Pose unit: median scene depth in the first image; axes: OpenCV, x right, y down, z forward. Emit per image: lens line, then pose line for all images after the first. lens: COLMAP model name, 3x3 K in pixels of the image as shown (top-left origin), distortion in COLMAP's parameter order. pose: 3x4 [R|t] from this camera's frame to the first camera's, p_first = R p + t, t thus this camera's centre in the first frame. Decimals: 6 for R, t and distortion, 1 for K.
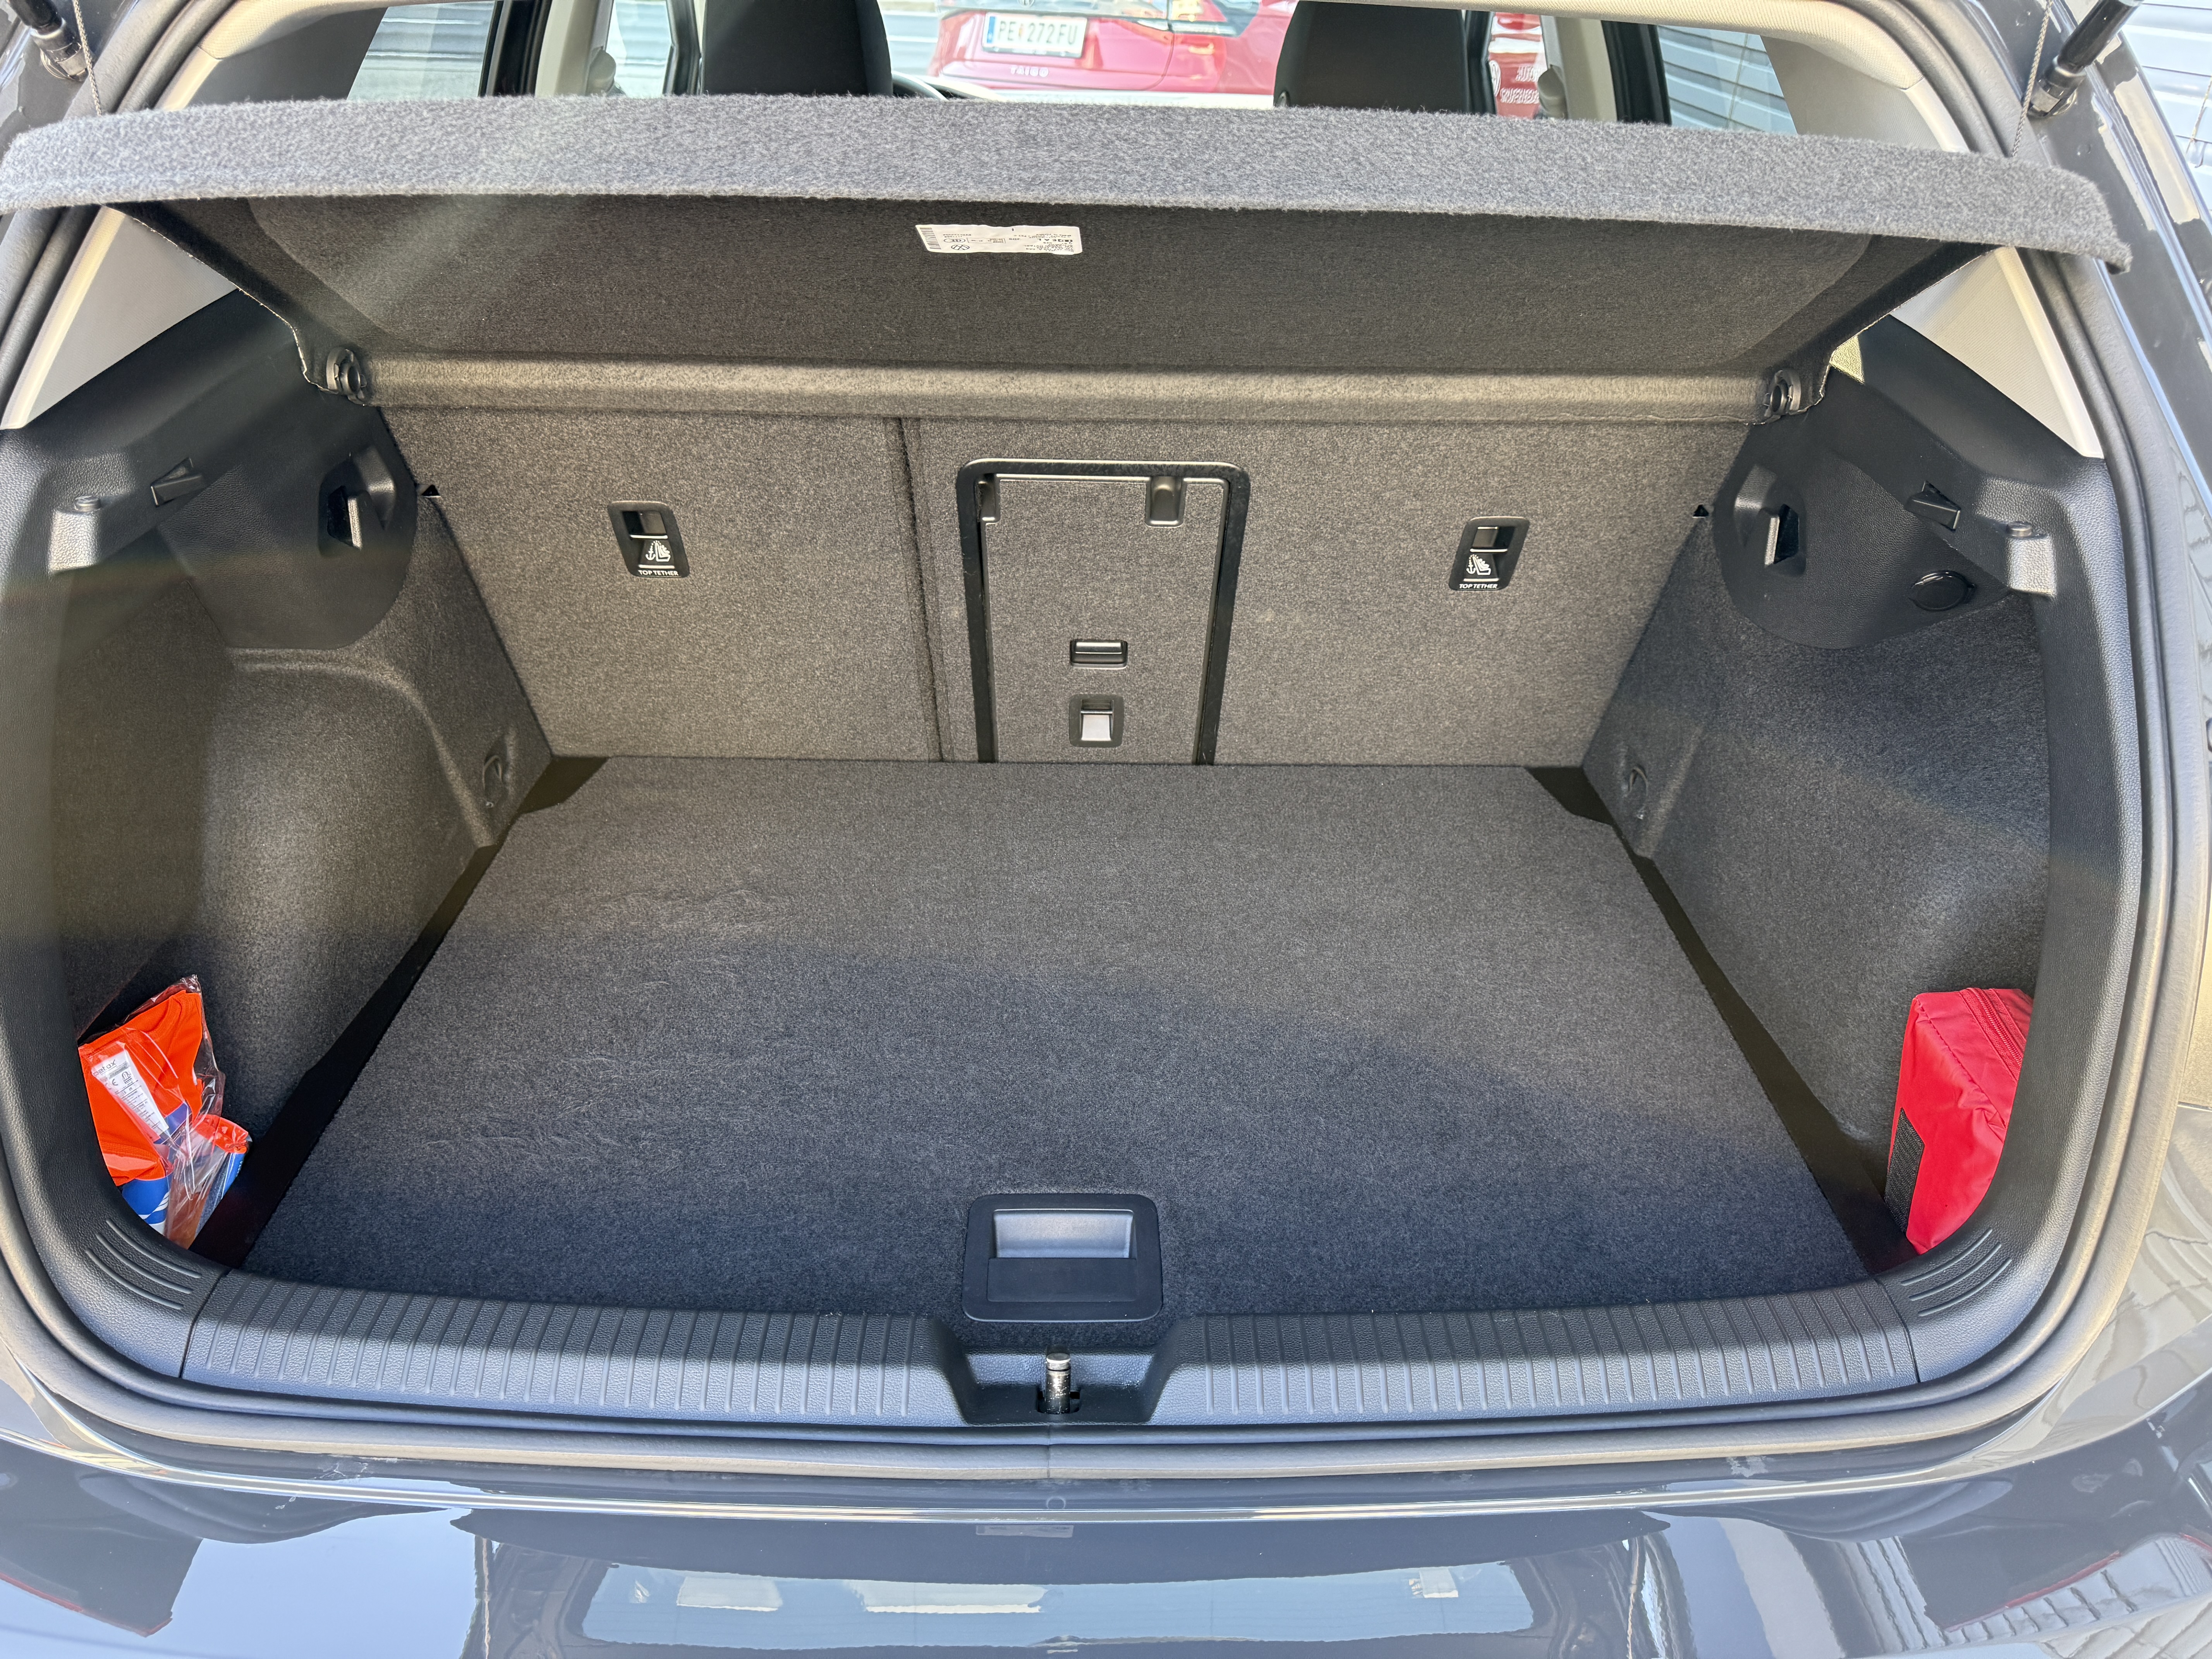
lens RADIAL K [[1579.1, 0, 1101.4], [0, 1579.1, 833.9], [0, 0, 1]] dist [0.000054, -0.006874]
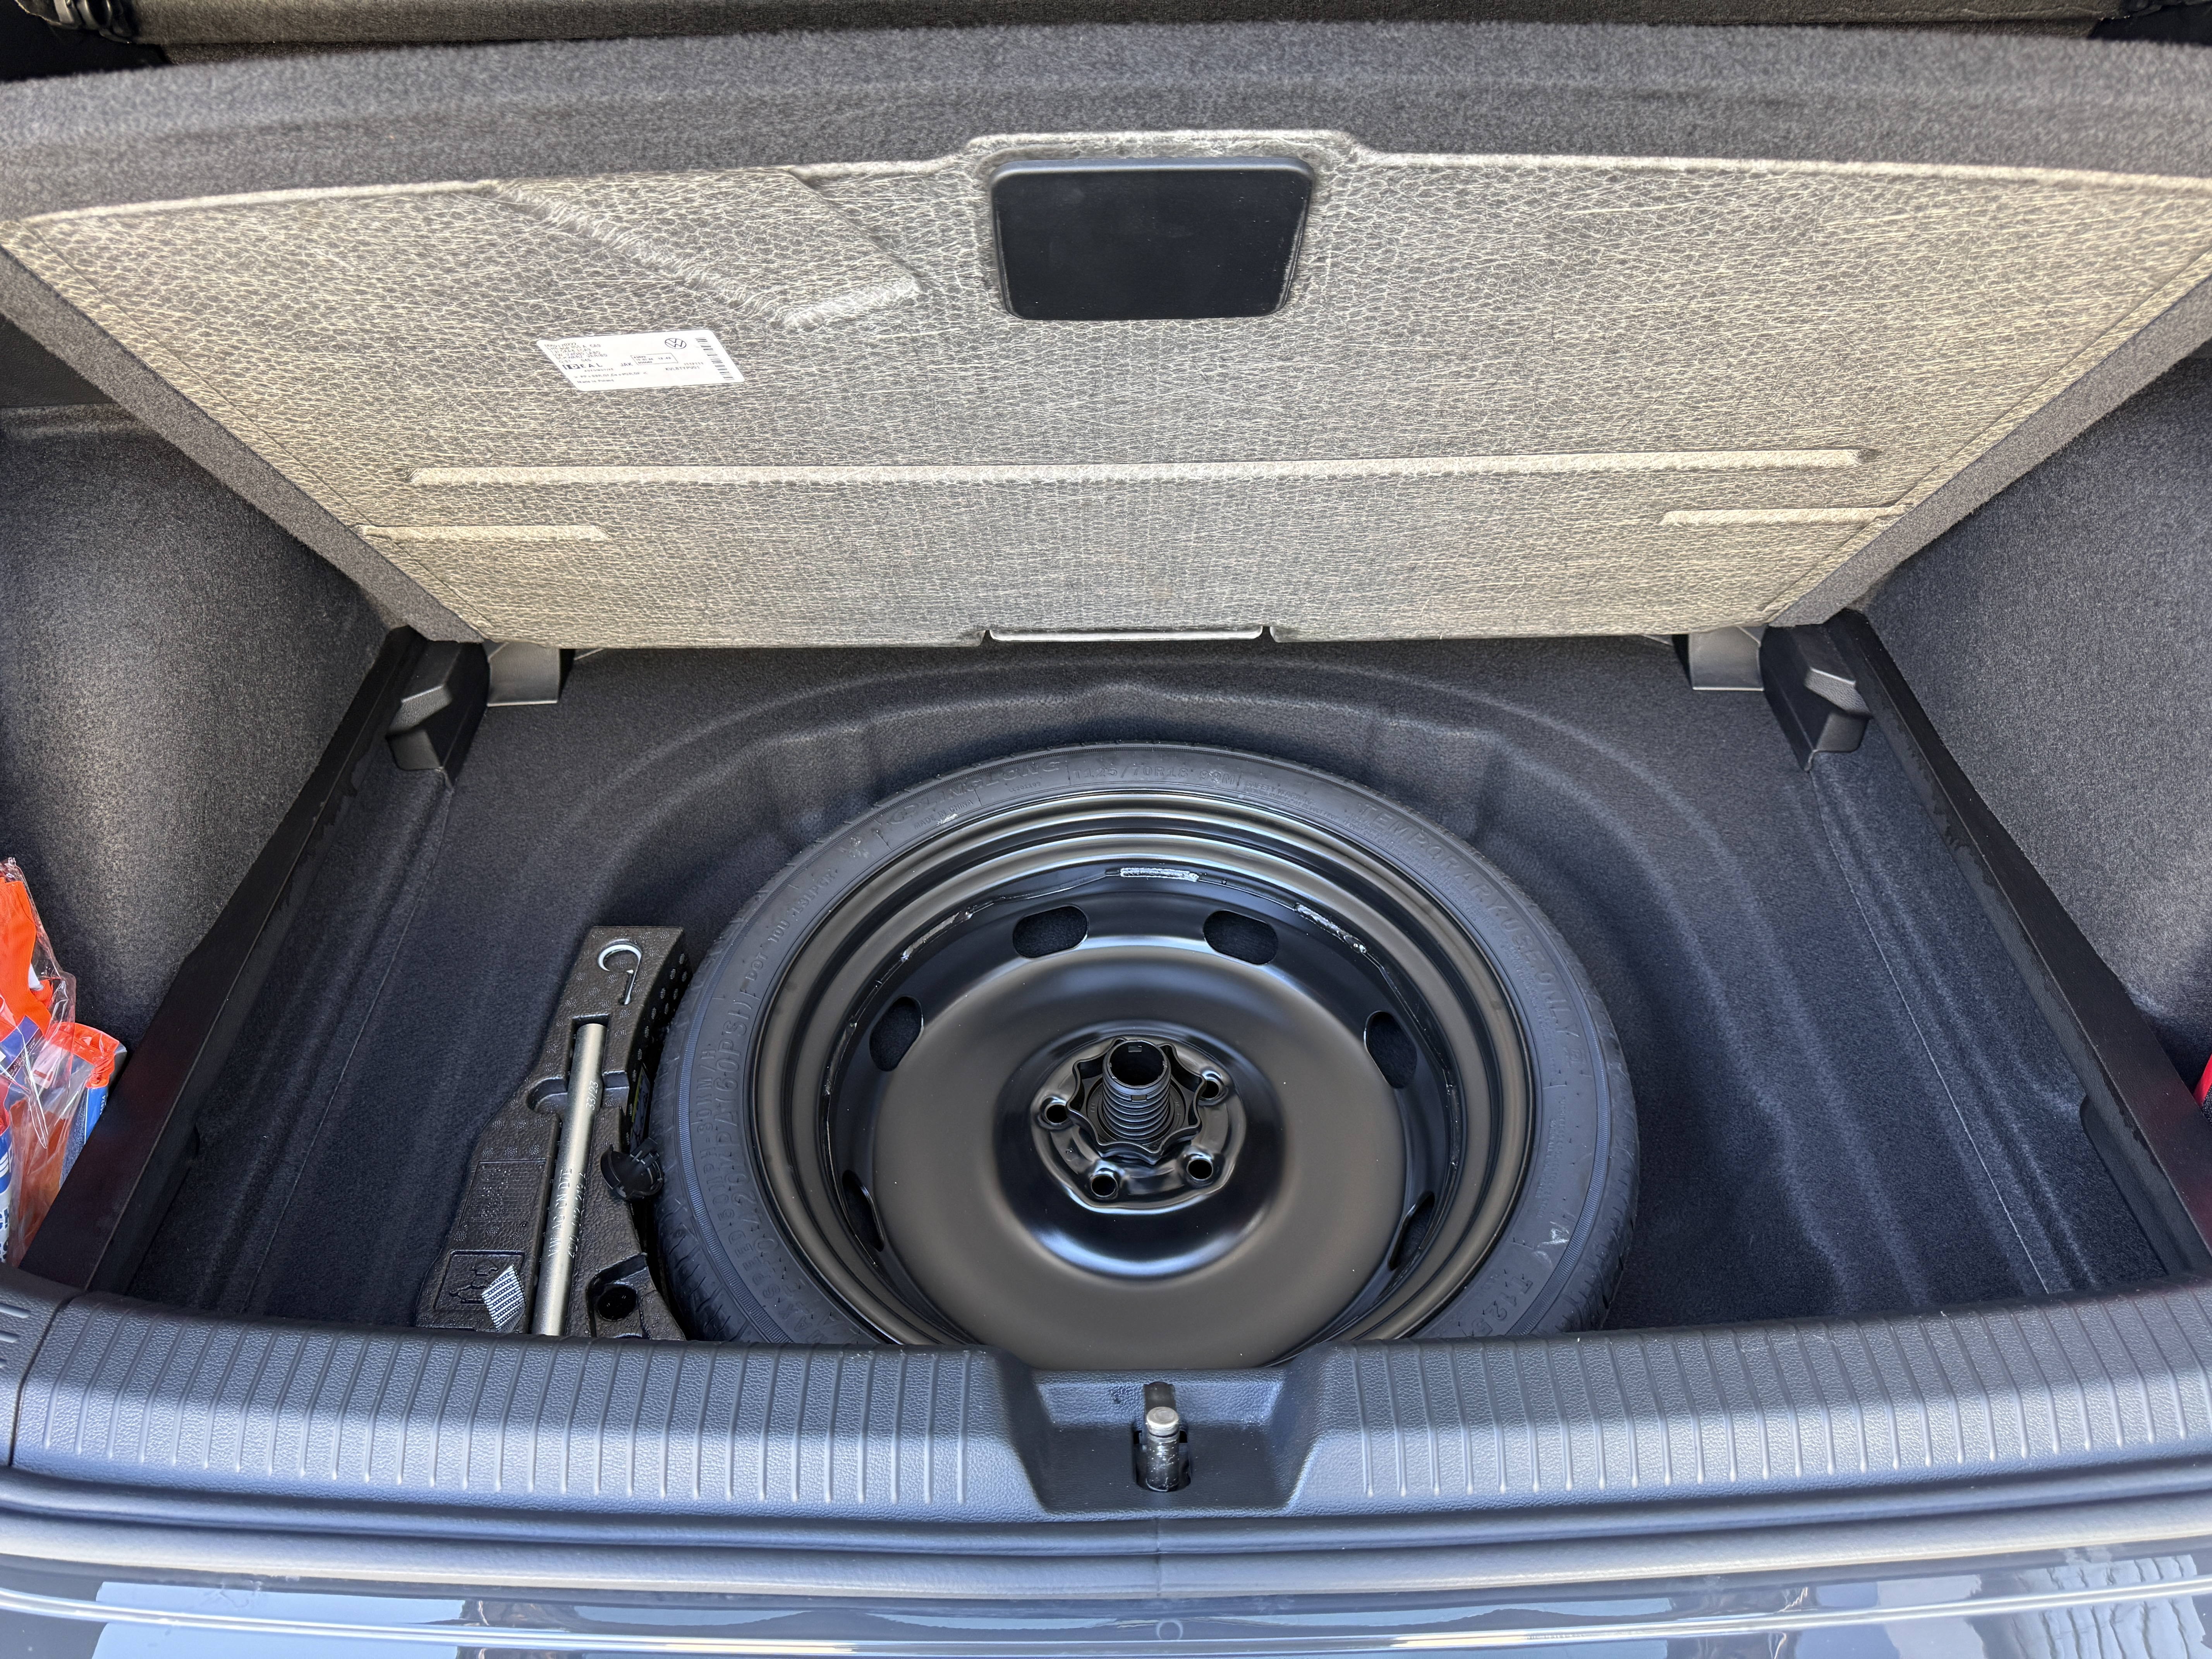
lens RADIAL K [[1579.1, 0, 1101.4], [0, 1579.1, 833.9], [0, 0, 1]] dist [0.000054, -0.006874]
pose [[0.999718, -0.018735, -0.014595, -0.031556], [0.021596, 0.972836, 0.230488, -0.087283], [0.009880, -0.230738, 0.972966, 0.258174]]
